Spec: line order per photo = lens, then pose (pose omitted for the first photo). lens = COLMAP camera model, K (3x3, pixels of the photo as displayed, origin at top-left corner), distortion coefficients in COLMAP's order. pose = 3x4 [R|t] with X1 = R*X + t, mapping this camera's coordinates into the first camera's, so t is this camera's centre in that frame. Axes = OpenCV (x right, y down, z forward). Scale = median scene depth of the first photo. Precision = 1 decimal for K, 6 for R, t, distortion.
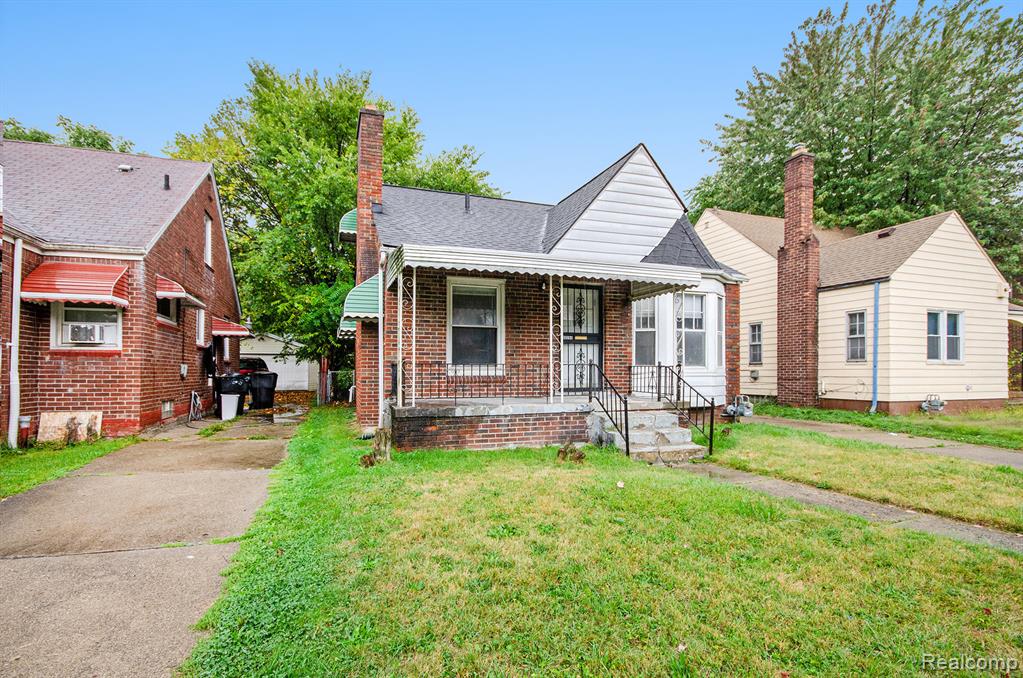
lens RADIAL K [[483.0, 0, 379.8], [0, 483.0, 370.6], [0, 0, 1]] dist [-0.001907, 0.000023]
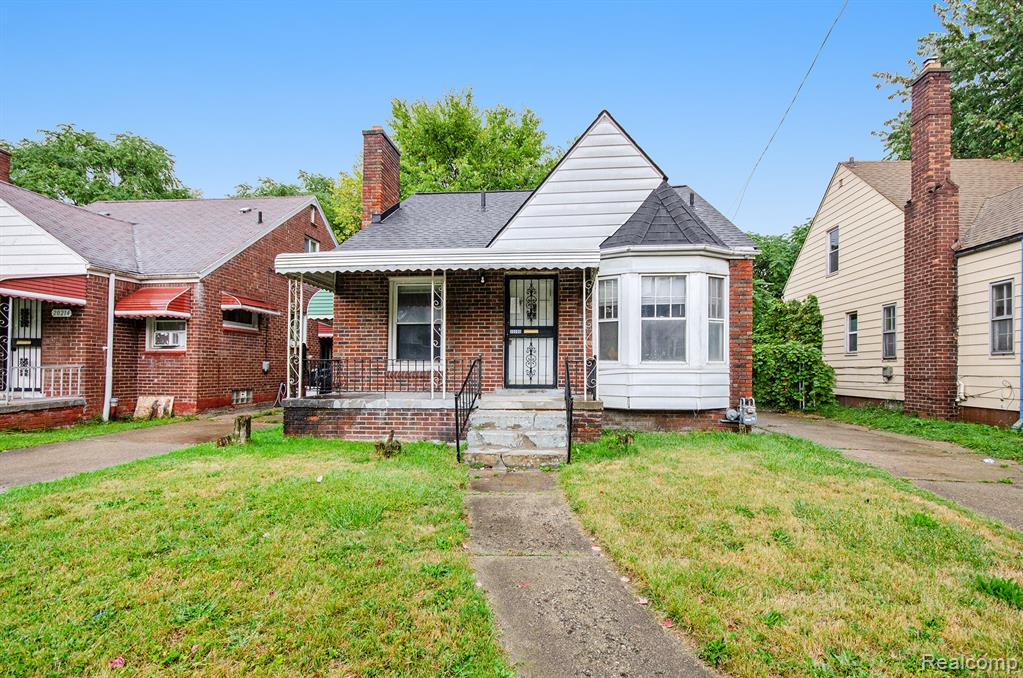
lens RADIAL K [[447.7, 0, 443.6], [0, 447.7, 367.1], [0, 0, 1]] dist [-0.001663, -0.000960]
pose [[0.925921, 0.001424, -0.377715, 0.582695], [-0.002100, 0.999997, -0.001377, 0.003106], [0.377712, 0.002068, 0.925921, 0.127220]]
